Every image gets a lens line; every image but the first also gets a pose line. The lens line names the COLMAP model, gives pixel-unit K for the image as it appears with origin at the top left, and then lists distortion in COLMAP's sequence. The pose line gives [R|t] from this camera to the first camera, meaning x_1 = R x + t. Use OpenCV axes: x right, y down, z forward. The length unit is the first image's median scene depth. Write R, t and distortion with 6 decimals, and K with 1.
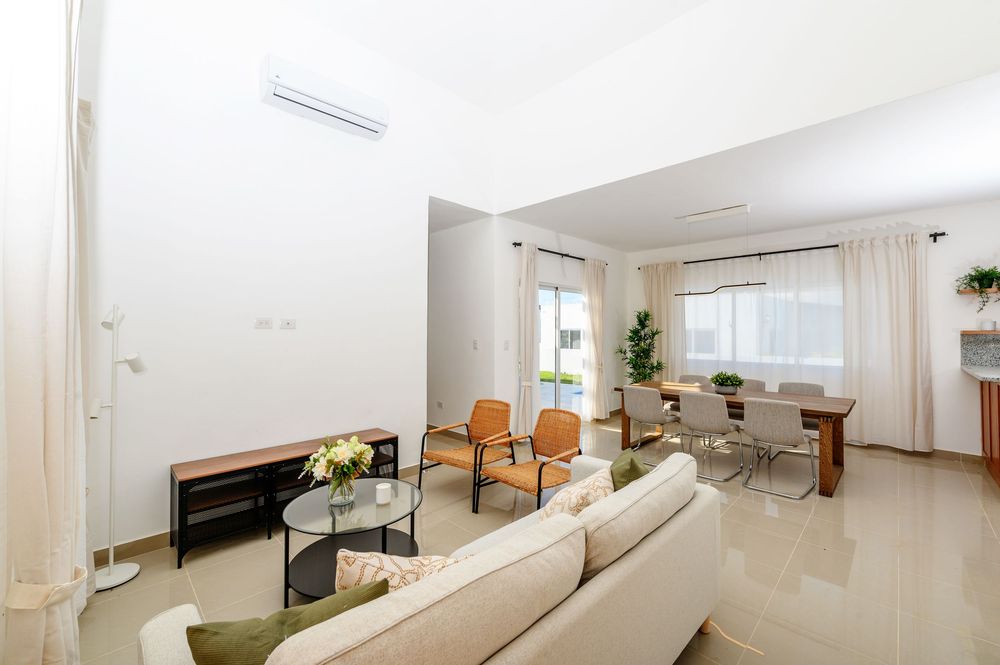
lens RADIAL K [[415.5, 0, 503.9], [0, 415.5, 324.8], [0, 0, 1]] dist [-0.000573, 0.000100]
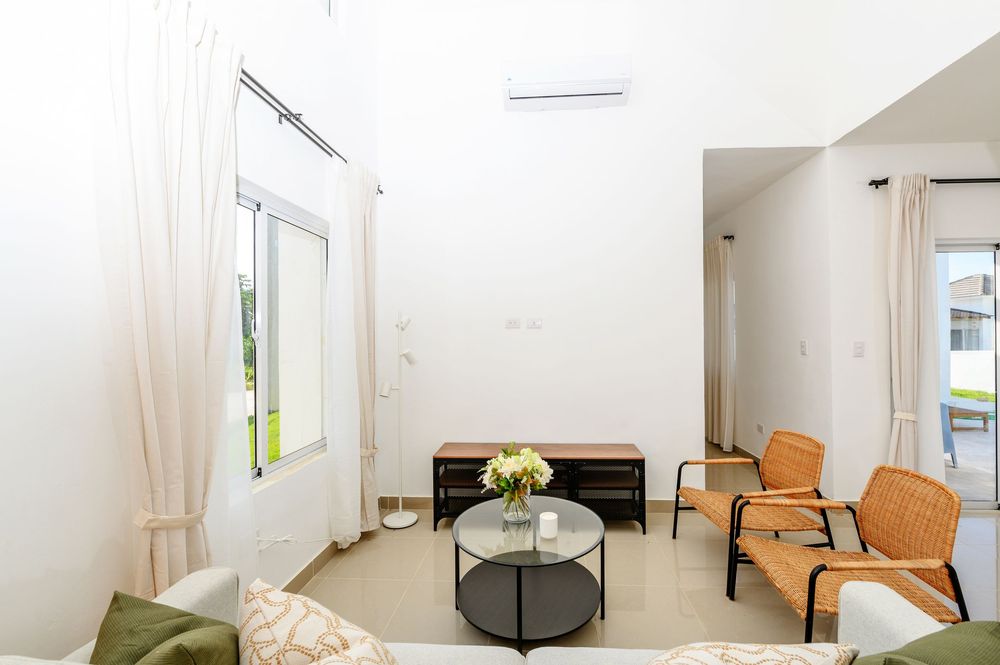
lens RADIAL K [[424.0, 0, 500.0], [0, 424.0, 332.5], [0, 0, 1]] dist [-0.001519, -0.000071]
pose [[0.659210, -0.011667, -0.751868, 0.159549], [0.020596, 0.999785, 0.002544, 0.012430], [0.751677, -0.017163, 0.659308, 0.215907]]
